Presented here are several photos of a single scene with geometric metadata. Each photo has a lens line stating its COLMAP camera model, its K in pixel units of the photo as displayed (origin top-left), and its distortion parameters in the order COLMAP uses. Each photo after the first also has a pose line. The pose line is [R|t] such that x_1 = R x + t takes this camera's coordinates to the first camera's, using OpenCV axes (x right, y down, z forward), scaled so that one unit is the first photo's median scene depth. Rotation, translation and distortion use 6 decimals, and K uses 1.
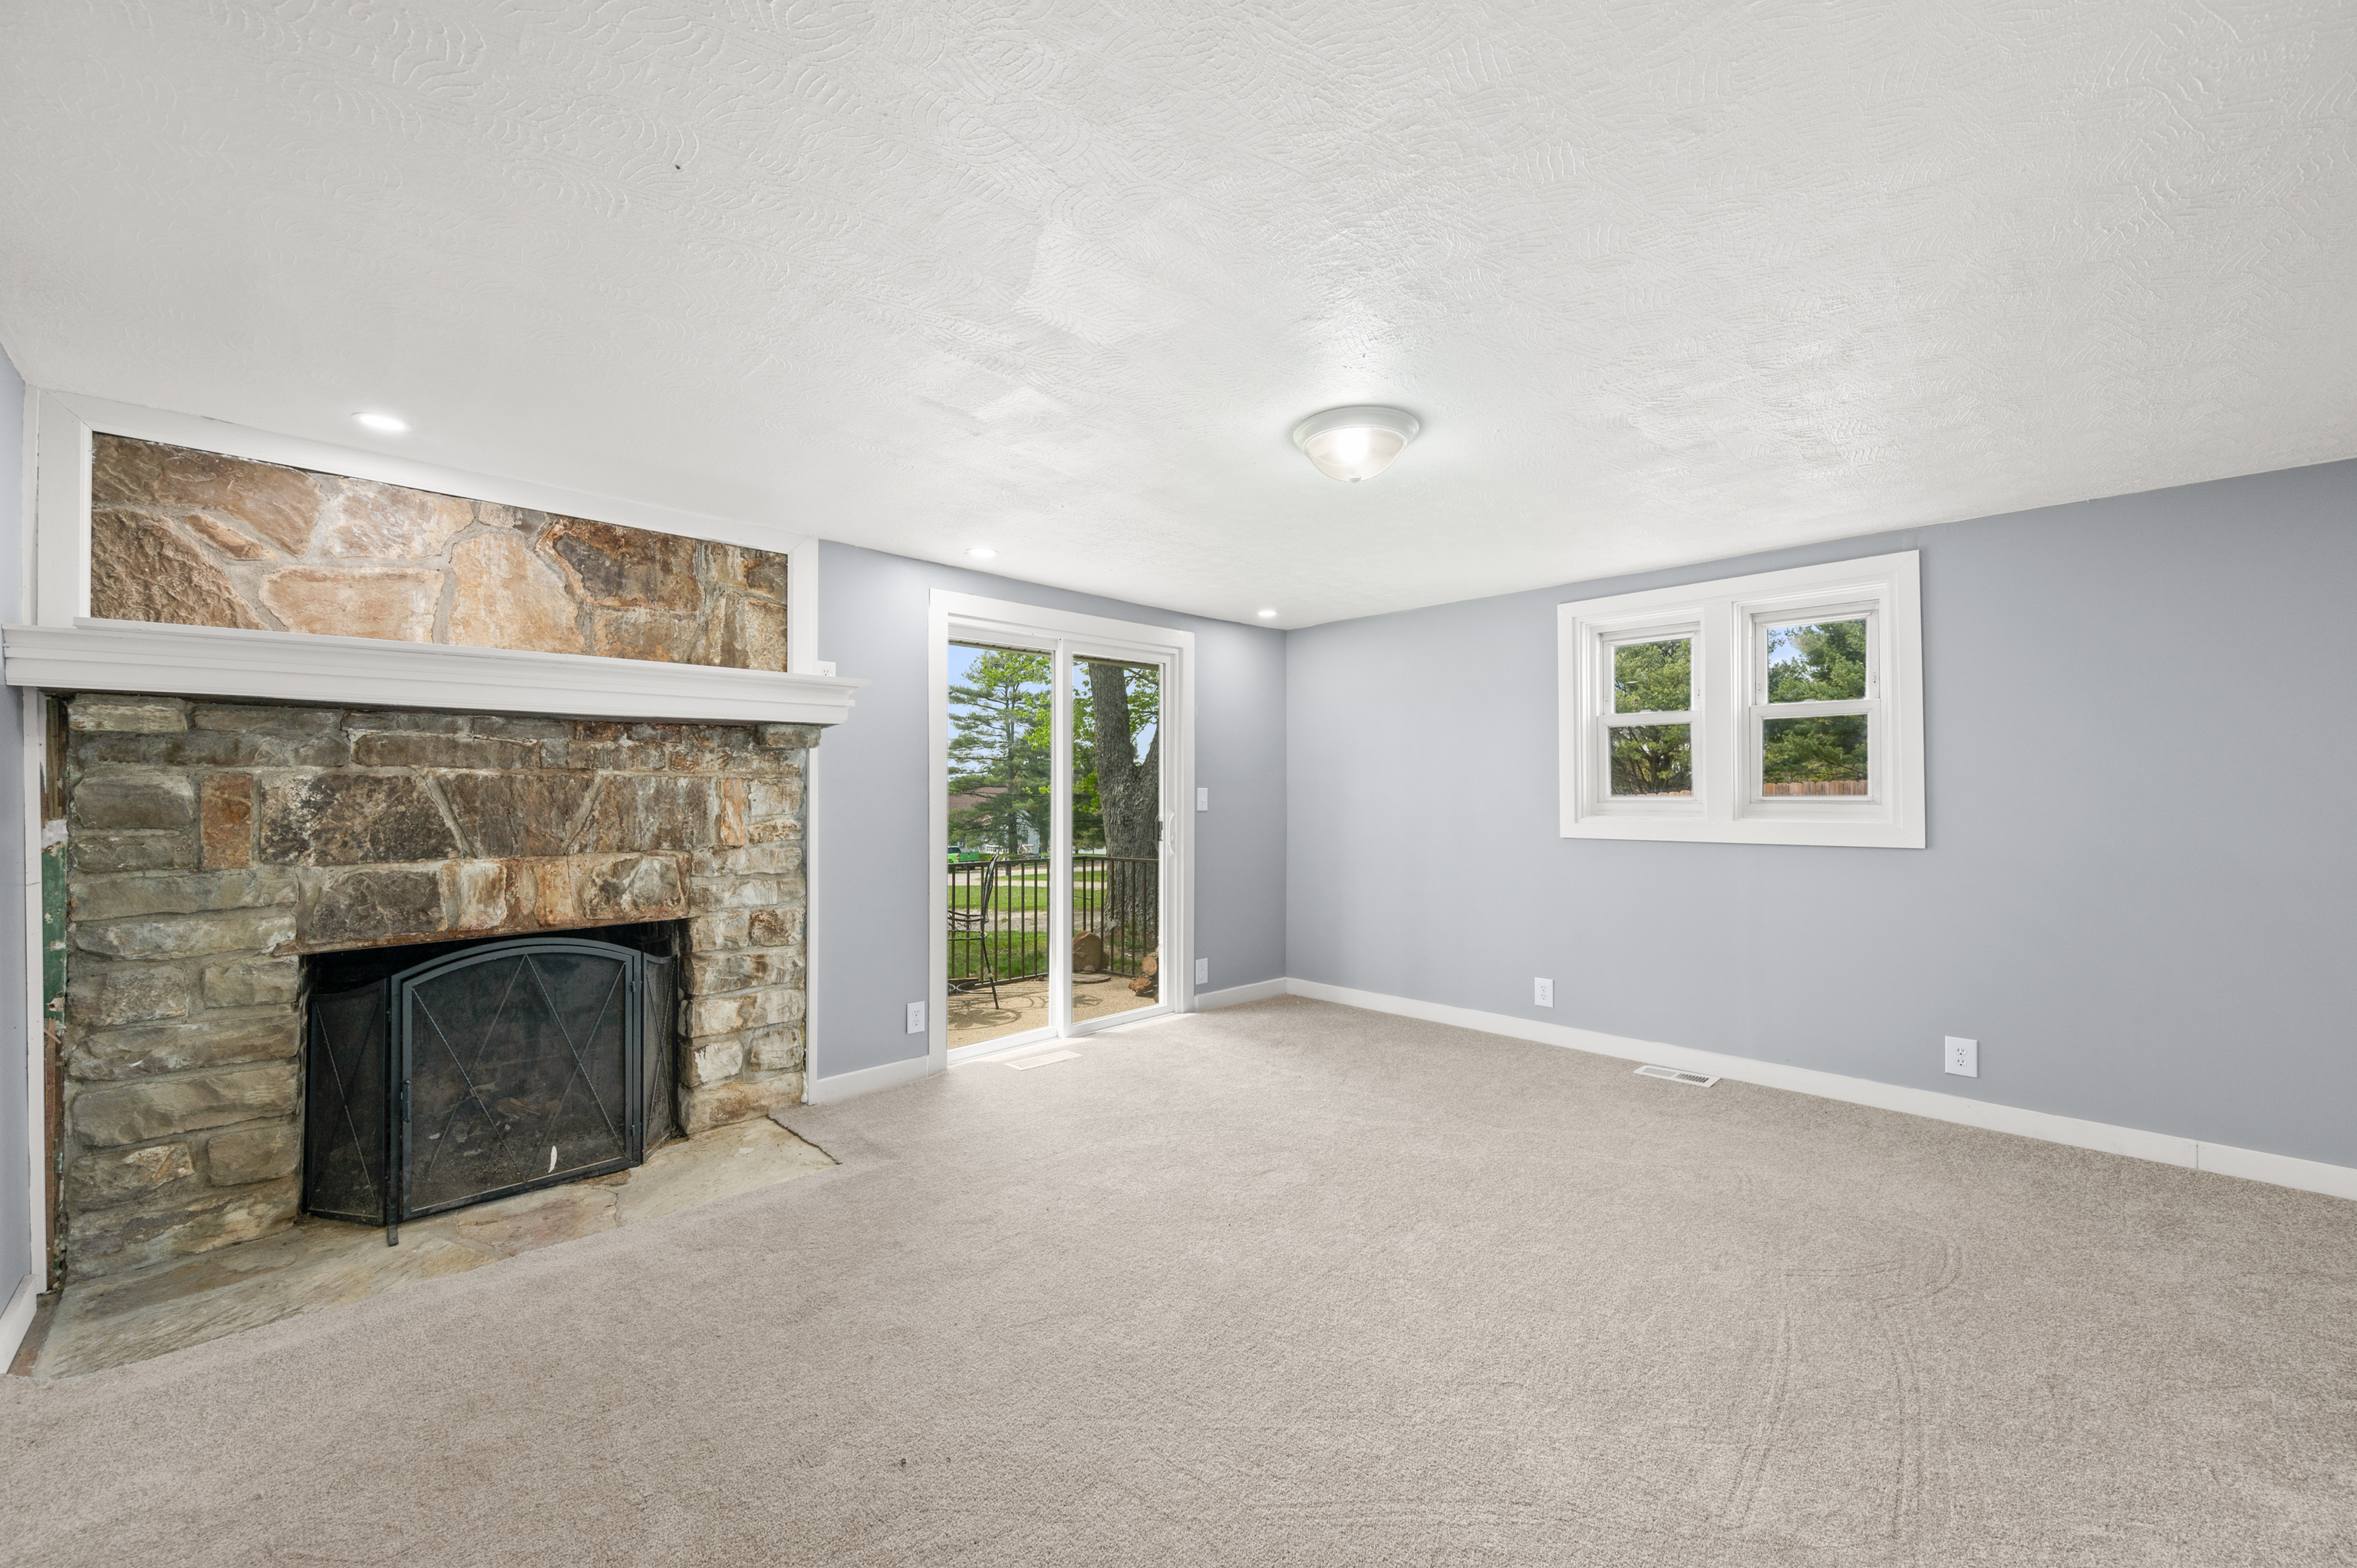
lens RADIAL K [[935.5, 0, 1174.9], [0, 935.5, 779.8], [0, 0, 1]] dist [0.000936, -0.000165]
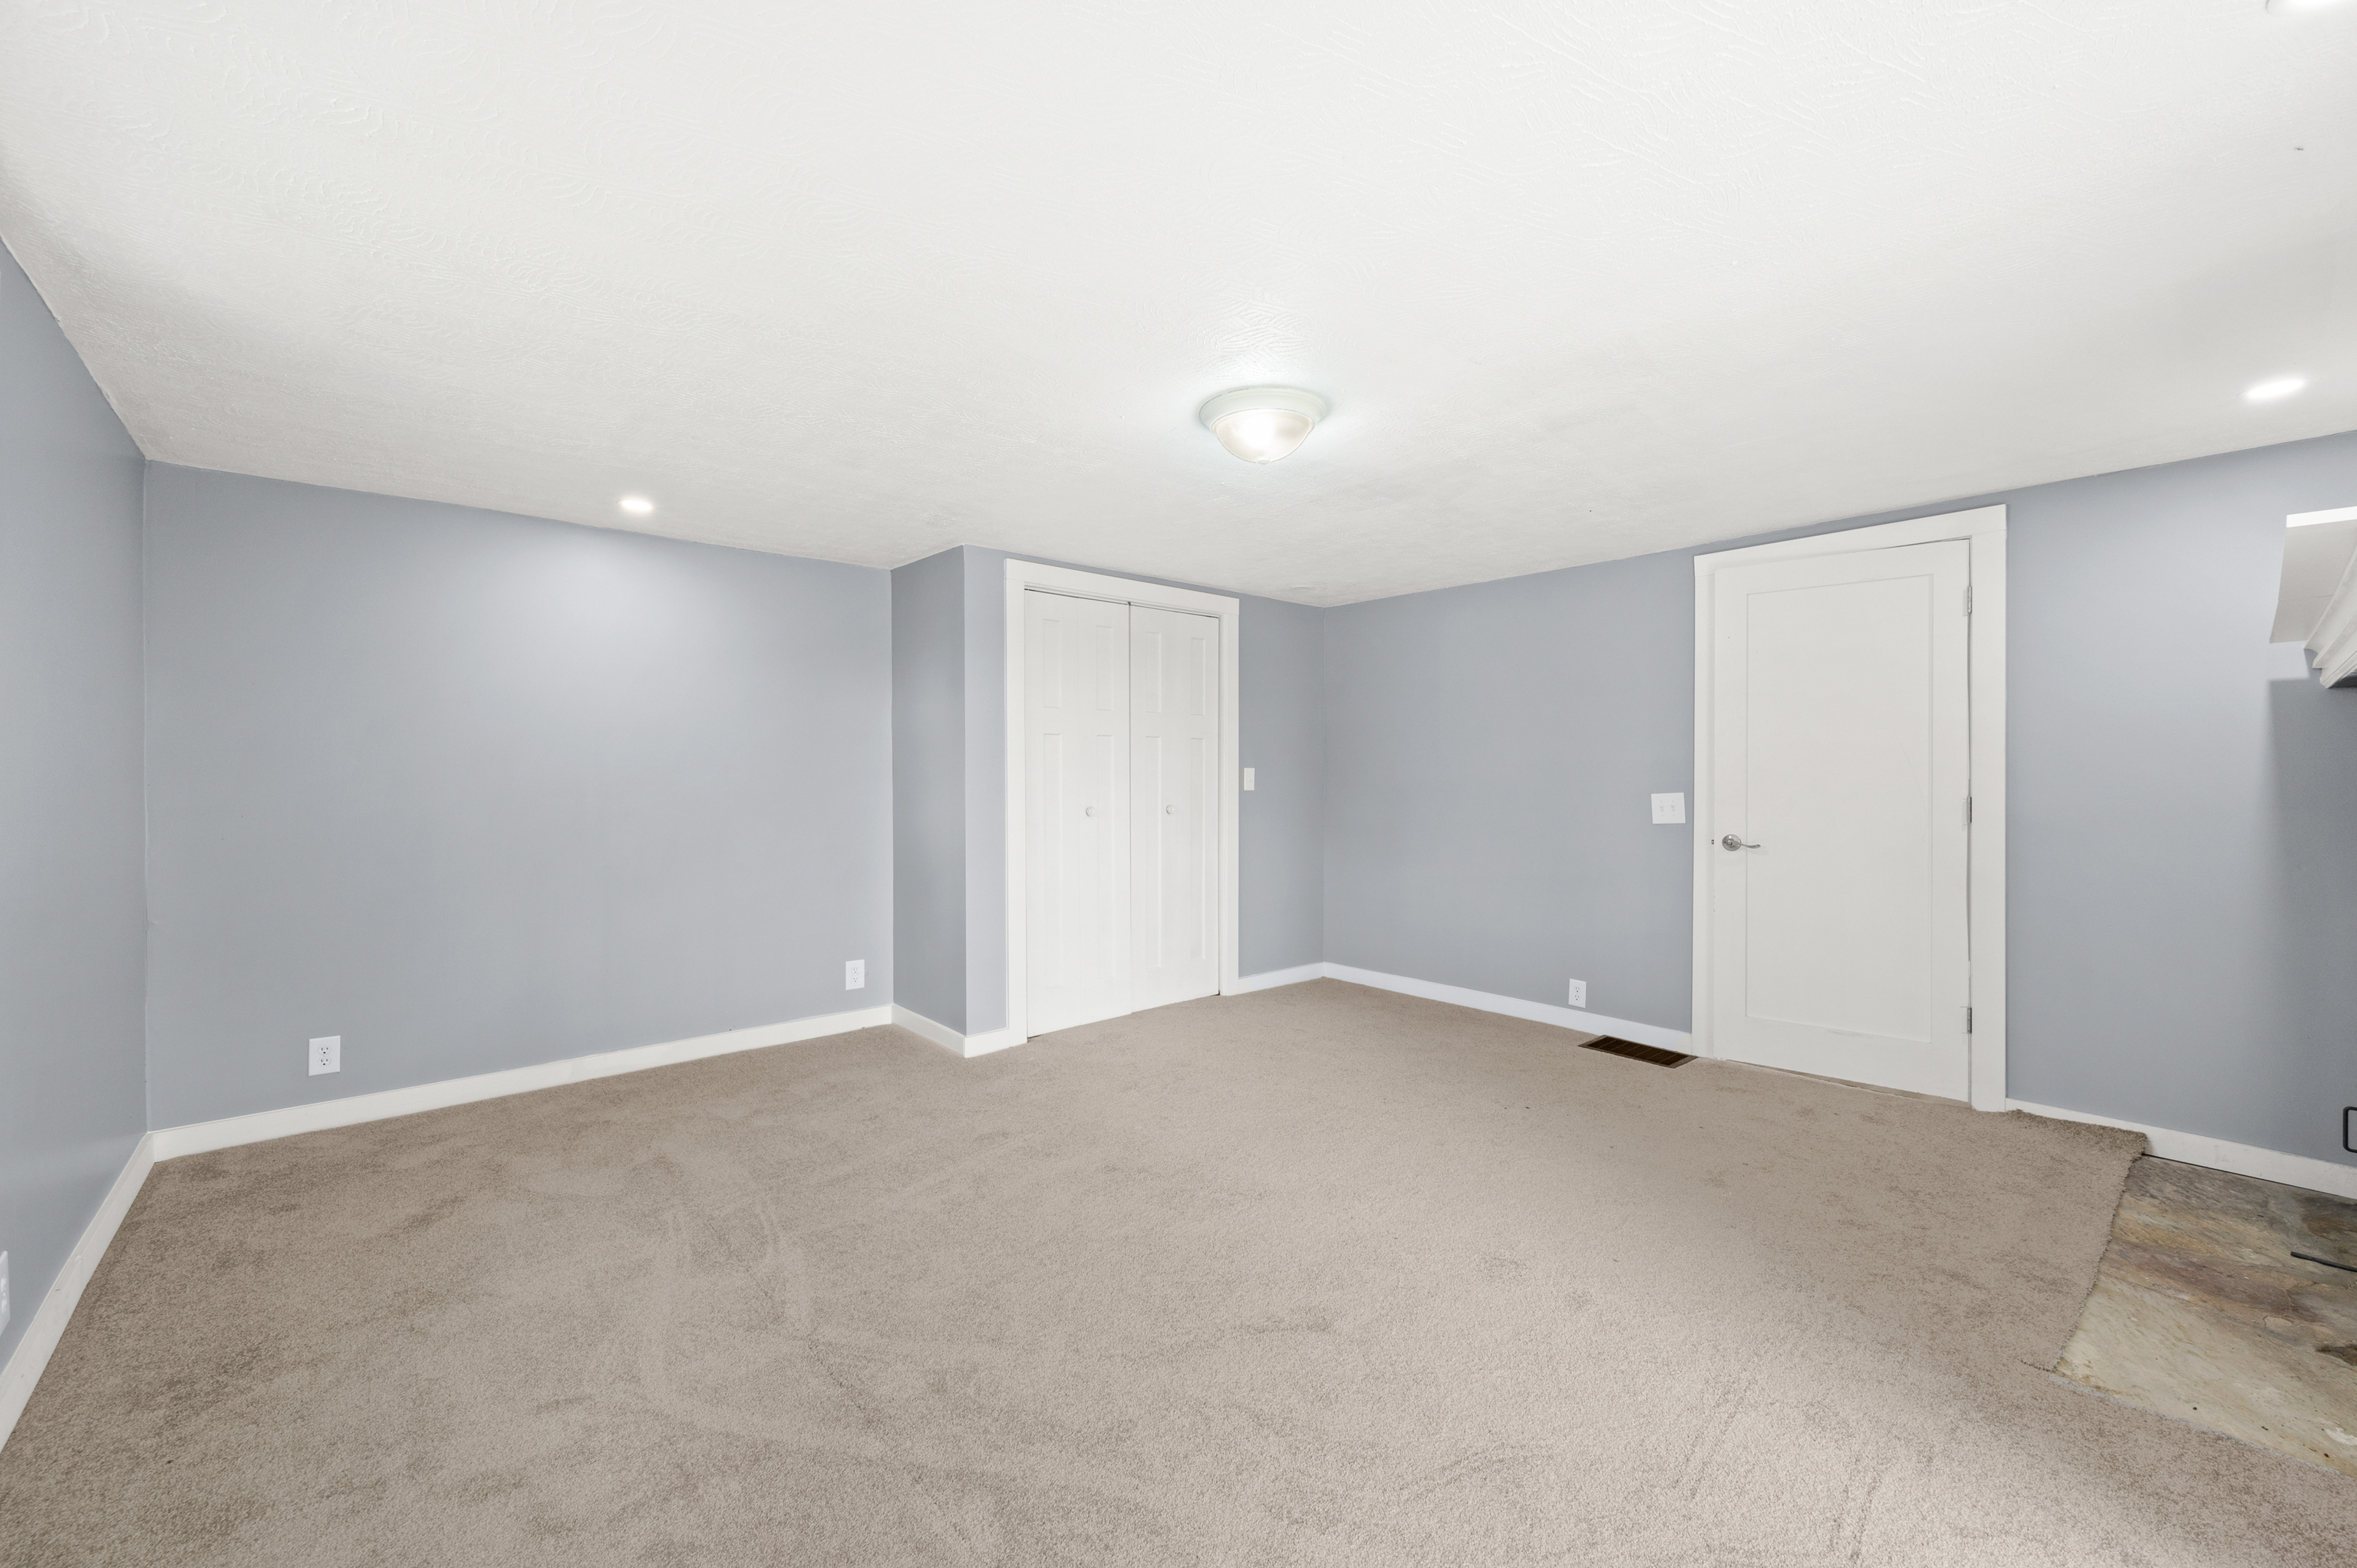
lens RADIAL K [[935.5, 0, 1174.9], [0, 935.5, 779.8], [0, 0, 1]] dist [0.000936, -0.000165]
pose [[-0.999063, 0.001429, 0.043264, 0.226527], [0.001168, 0.999981, -0.006046, 0.024237], [-0.043272, -0.005989, -0.999045, 1.854493]]
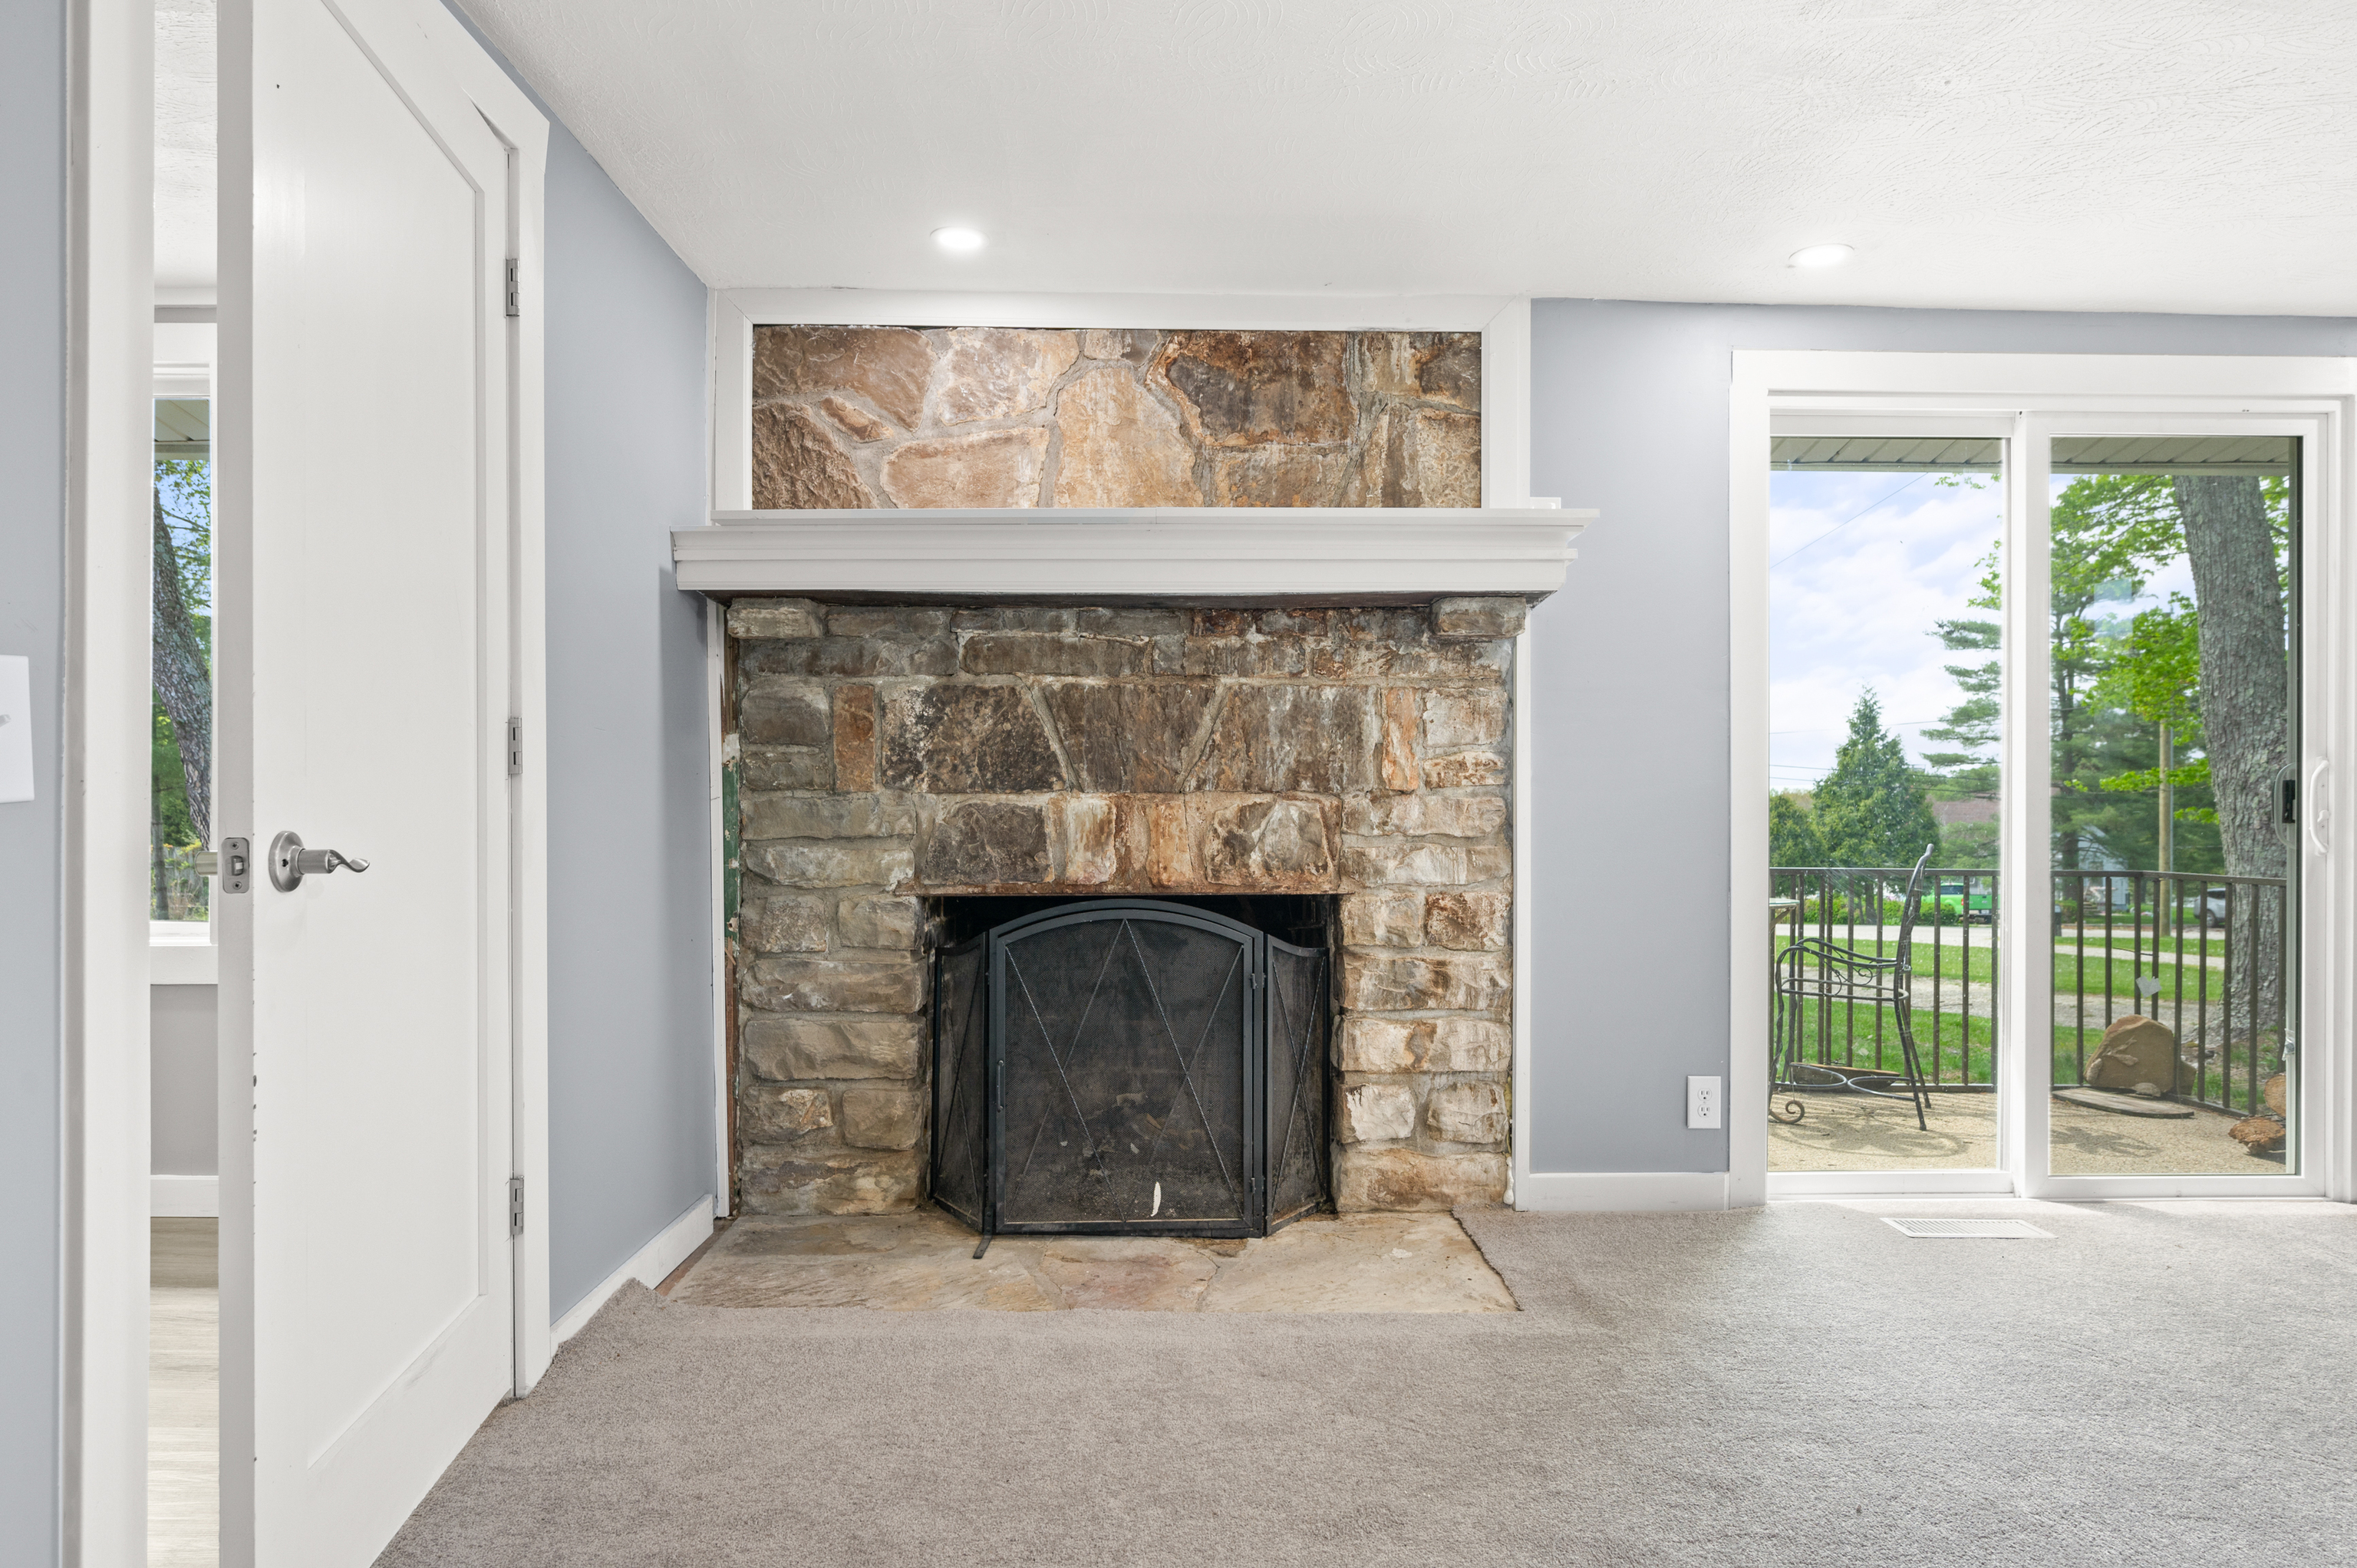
lens RADIAL K [[1356.5, 0, 1172.7], [0, 1356.5, 798.0], [0, 0, 1]] dist [-0.001254, 0.000752]
pose [[0.725323, 0.003142, -0.688402, 0.086259], [0.005624, 0.999929, 0.010490, 0.082583], [0.688386, -0.011481, 0.725254, 0.252835]]
